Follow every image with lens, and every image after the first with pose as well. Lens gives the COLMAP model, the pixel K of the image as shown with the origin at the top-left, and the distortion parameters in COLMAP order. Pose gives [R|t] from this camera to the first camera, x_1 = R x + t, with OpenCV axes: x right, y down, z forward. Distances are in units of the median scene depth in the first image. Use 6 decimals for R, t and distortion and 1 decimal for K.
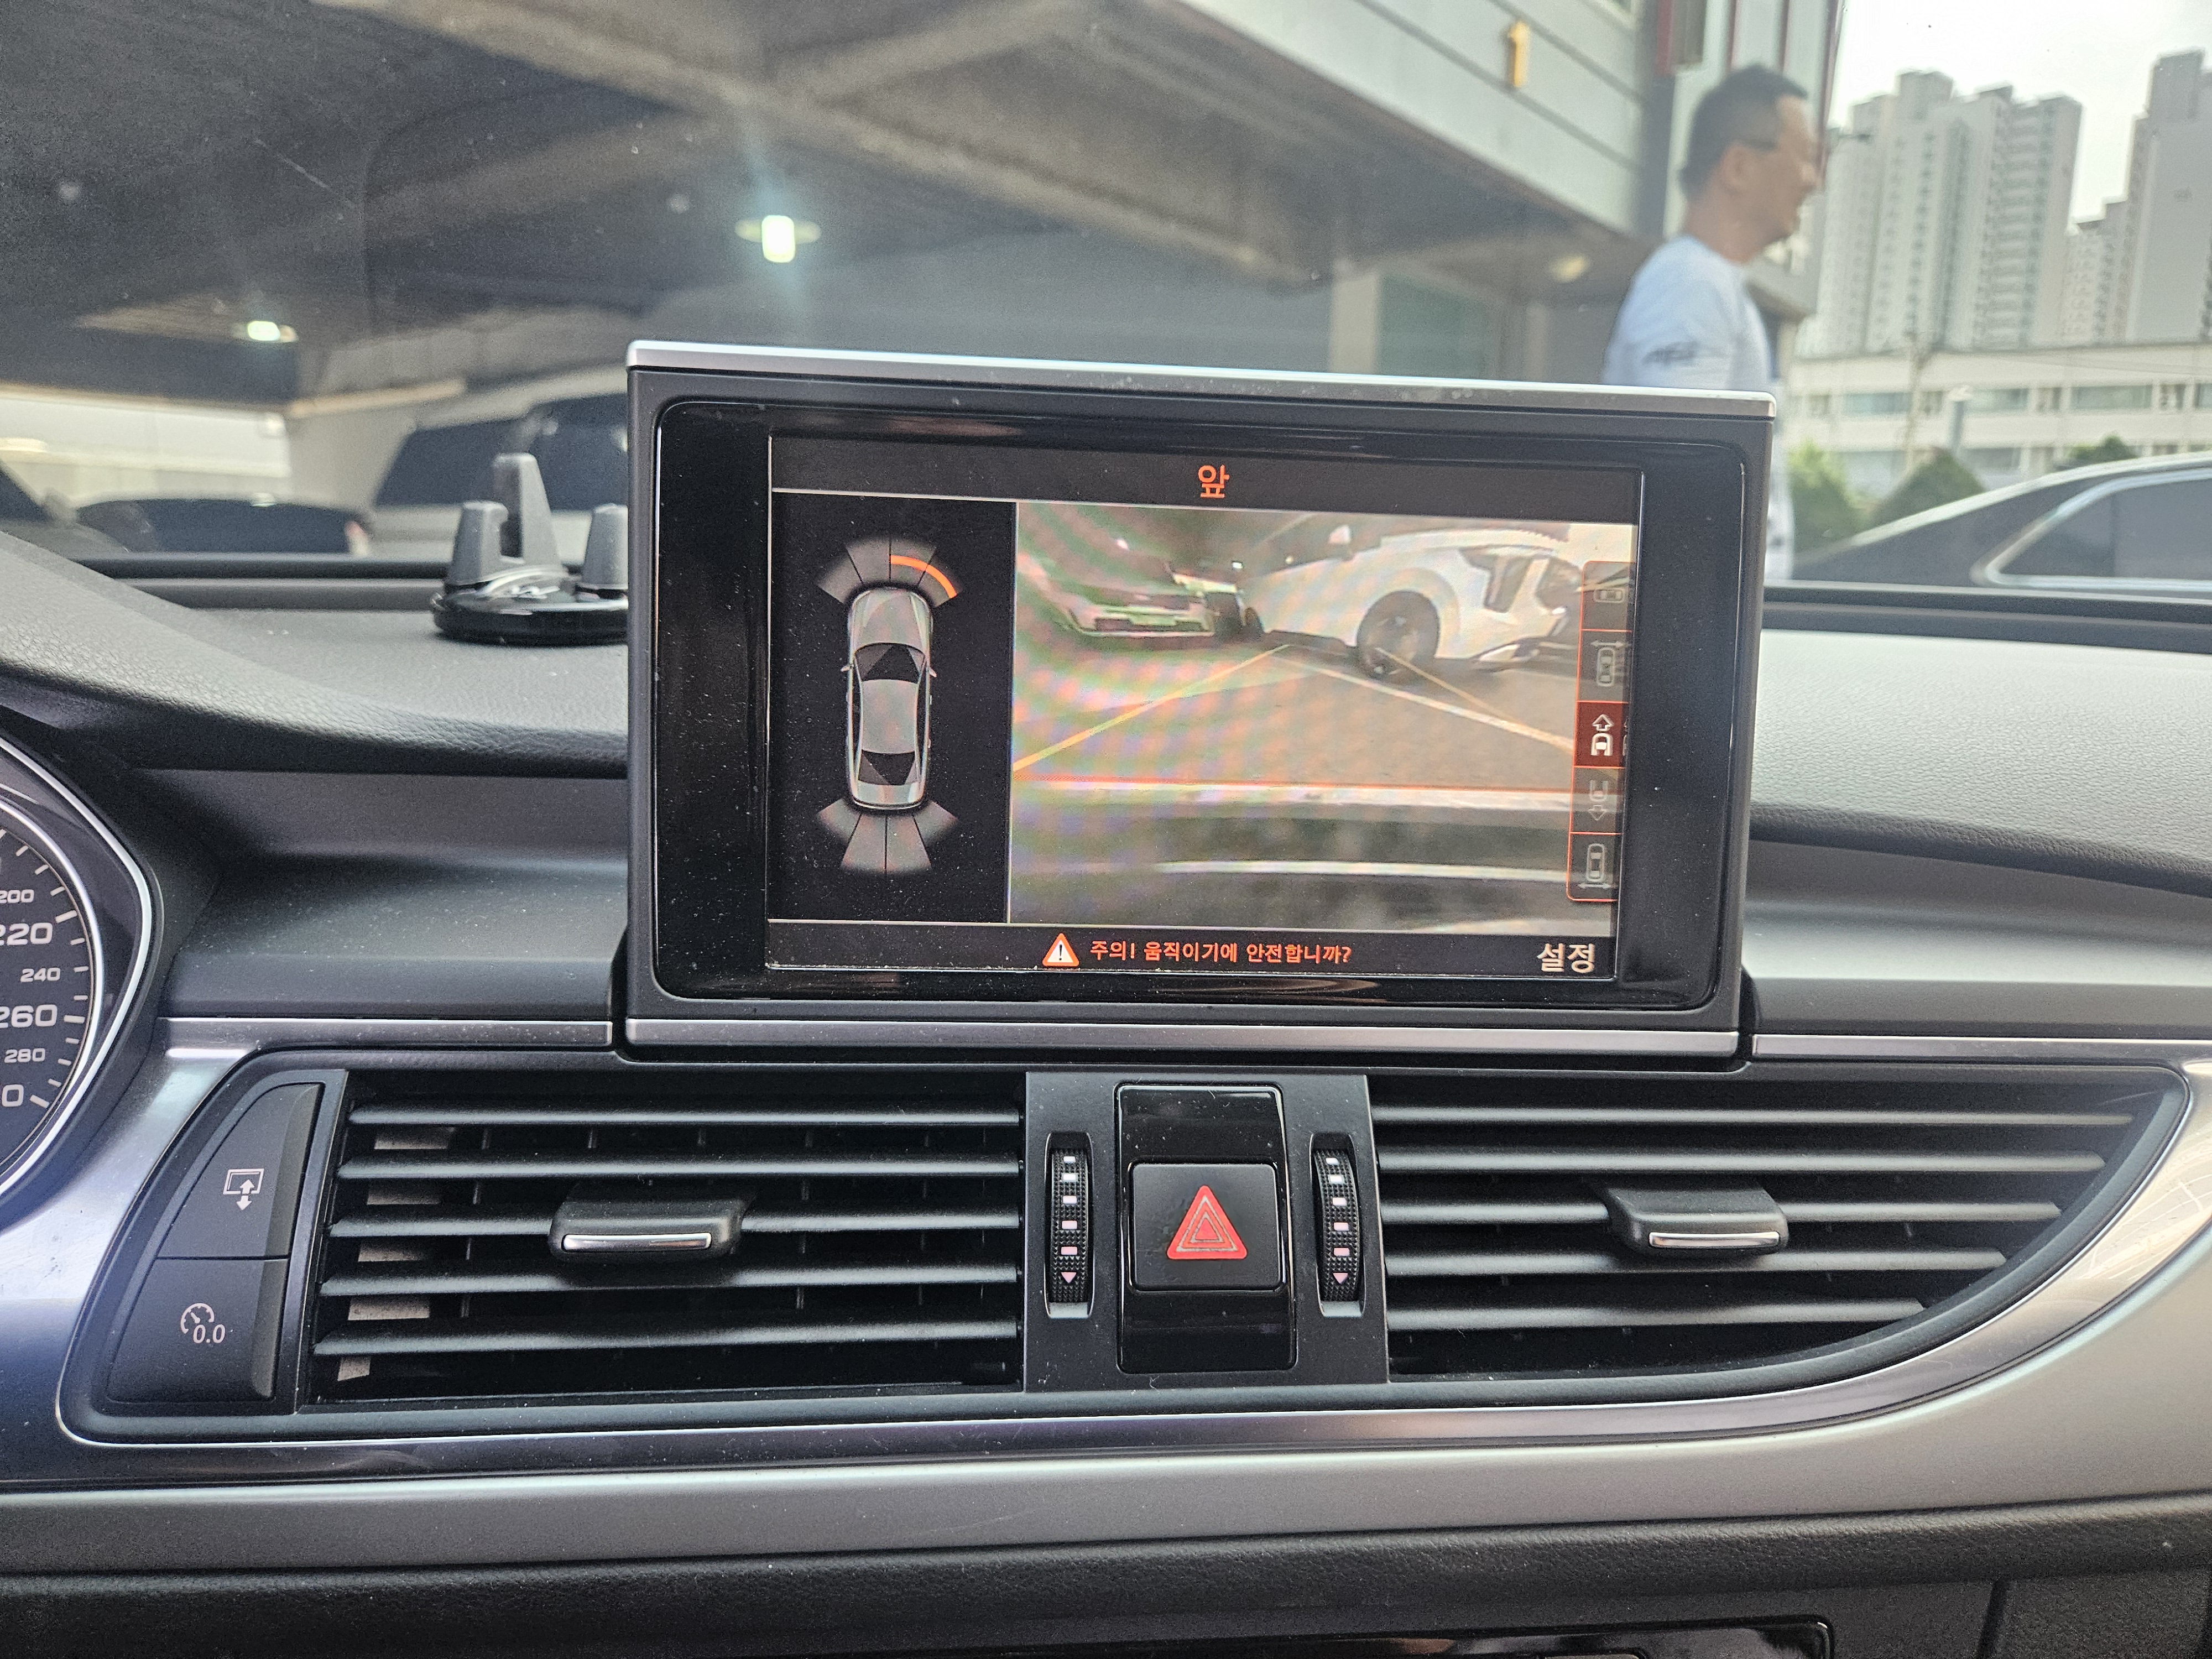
lens RADIAL K [[1486.8, 0, 1109.4], [0, 1486.8, 885.8], [0, 0, 1]] dist [0.043897, -0.056146]
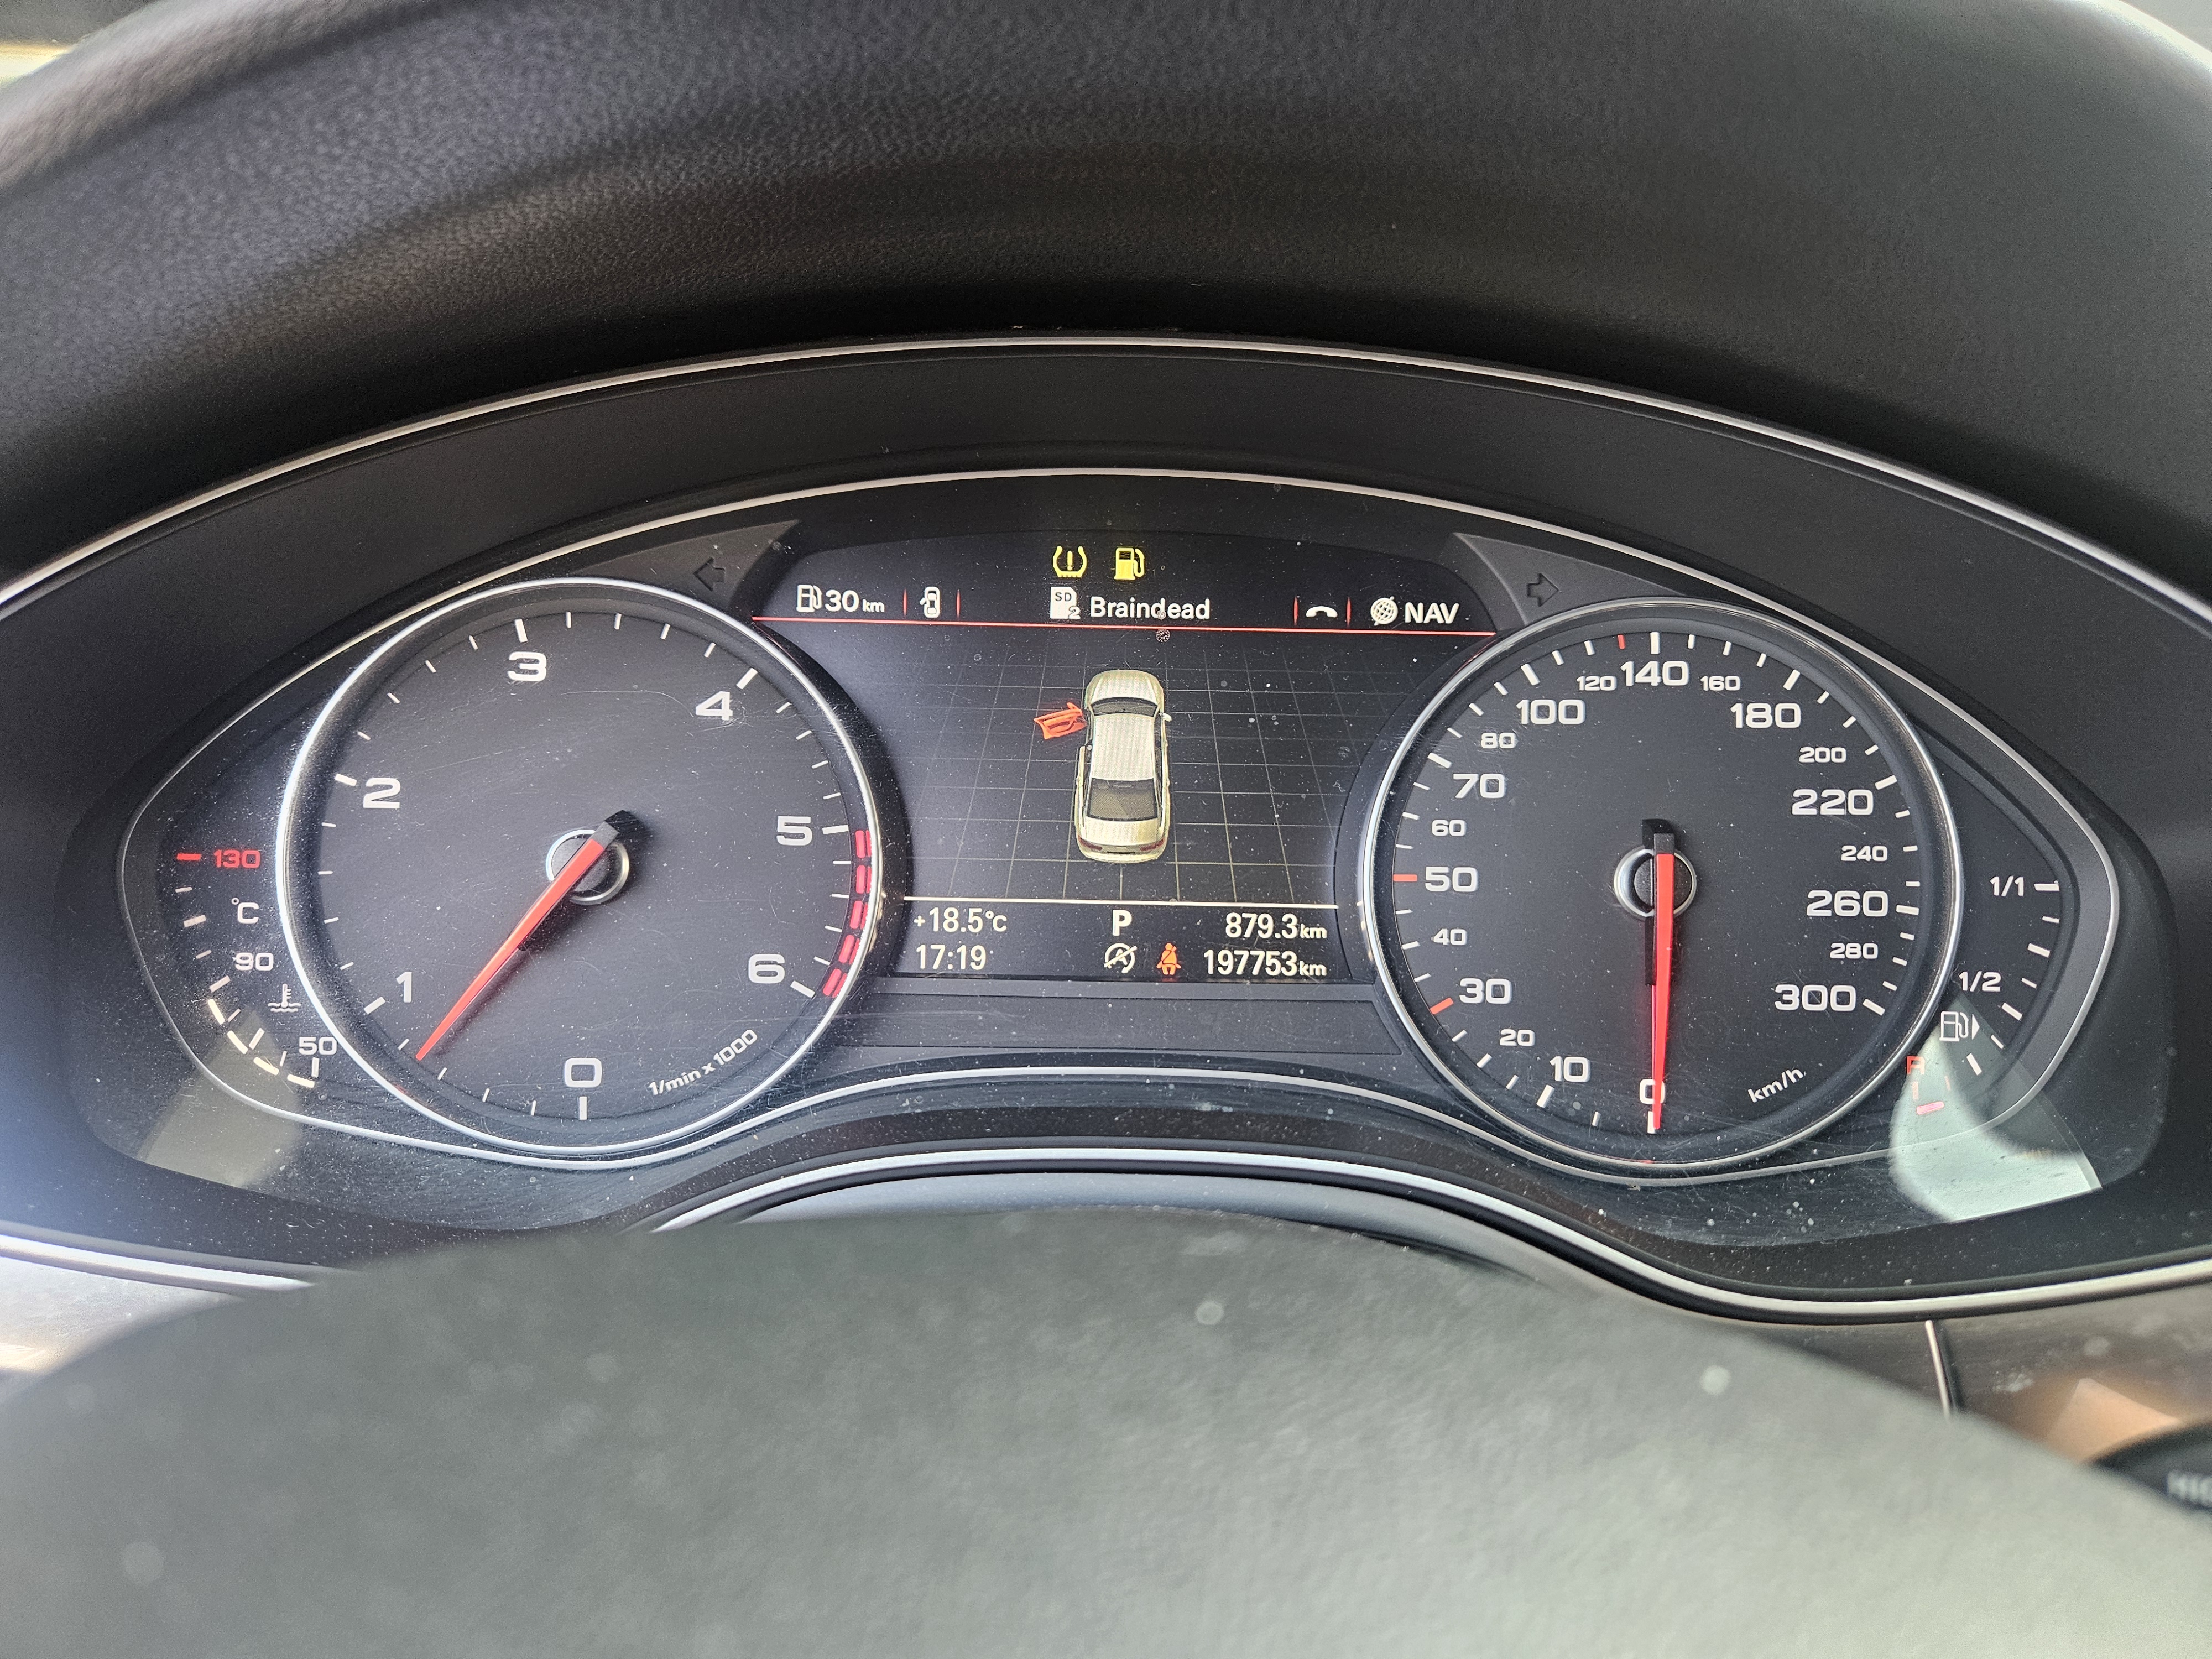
lens RADIAL K [[1486.8, 0, 1109.4], [0, 1486.8, 885.8], [0, 0, 1]] dist [0.043897, -0.056146]
pose [[0.978570, 0.071259, -0.193193, -1.069379], [-0.036003, 0.982970, 0.180203, -0.063251], [0.202744, -0.169386, 0.964471, 0.130922]]
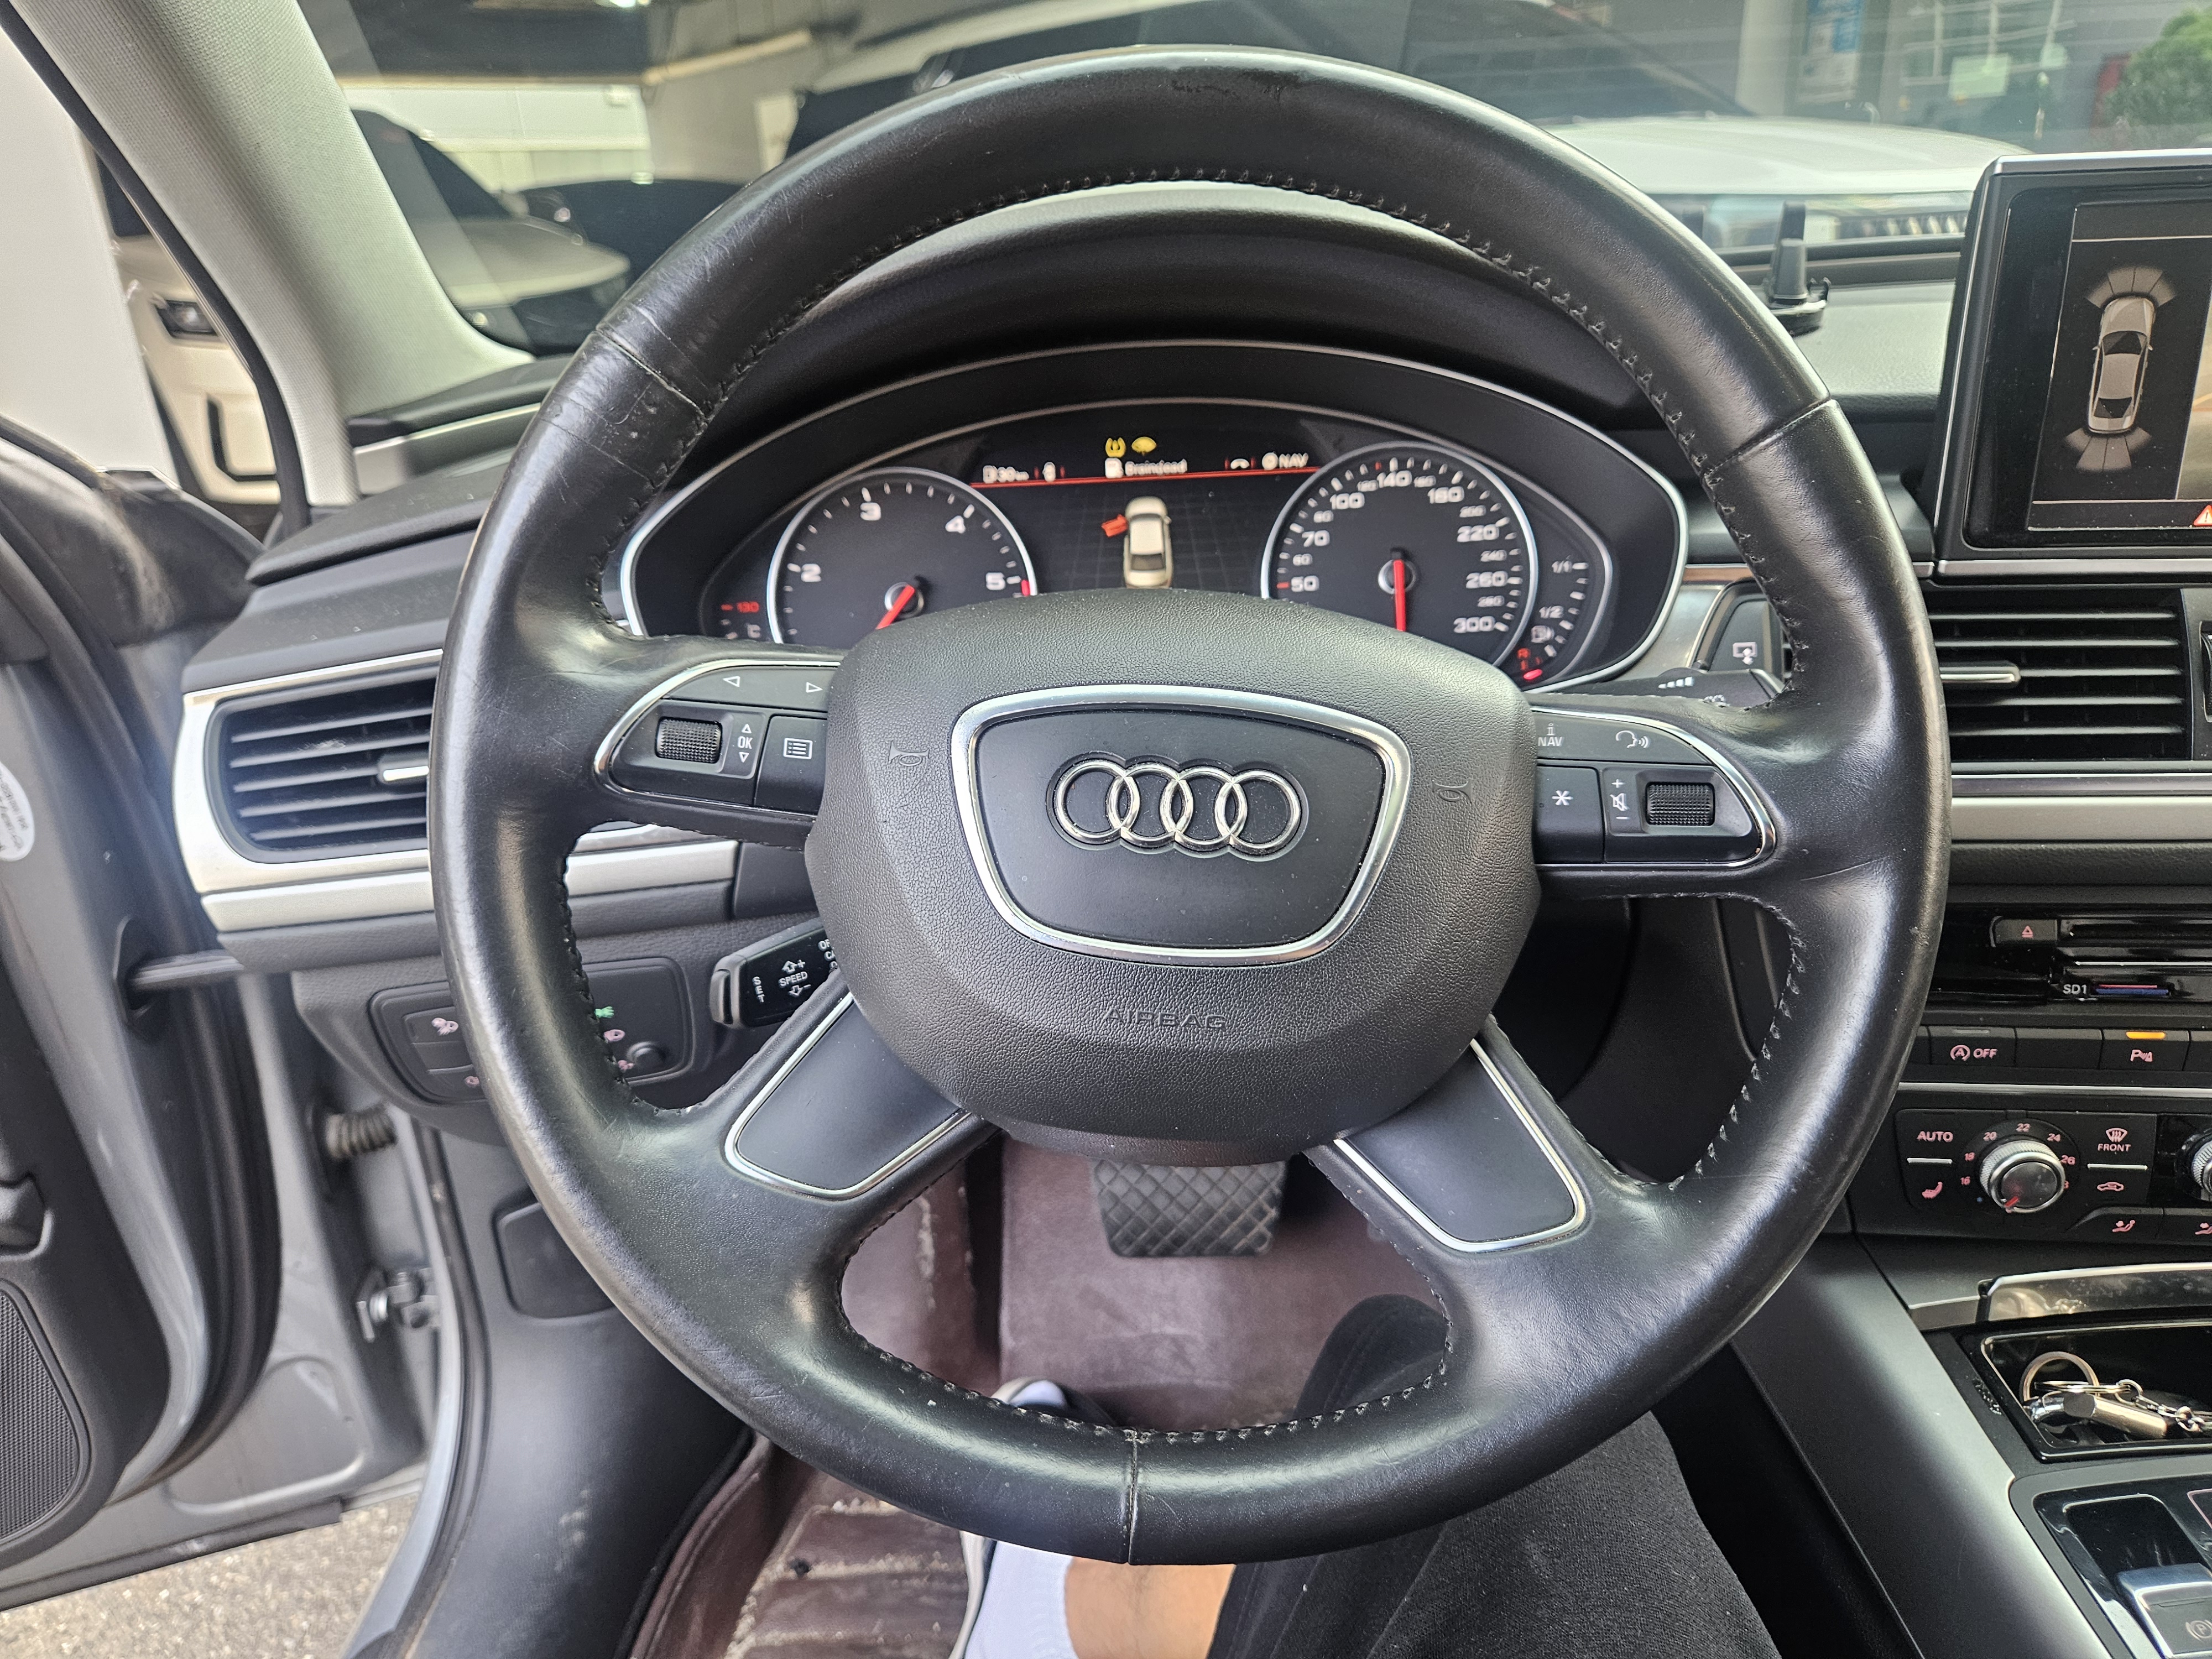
lens RADIAL K [[1465.7, 0, 1090.4], [0, 1465.7, 846.0], [0, 0, 1]] dist [0.066793, -0.058988]
pose [[0.976656, 0.016817, -0.214150, -0.890730], [0.027609, 0.978835, 0.202779, 0.031070], [0.213028, -0.203957, 0.955521, -0.948630]]
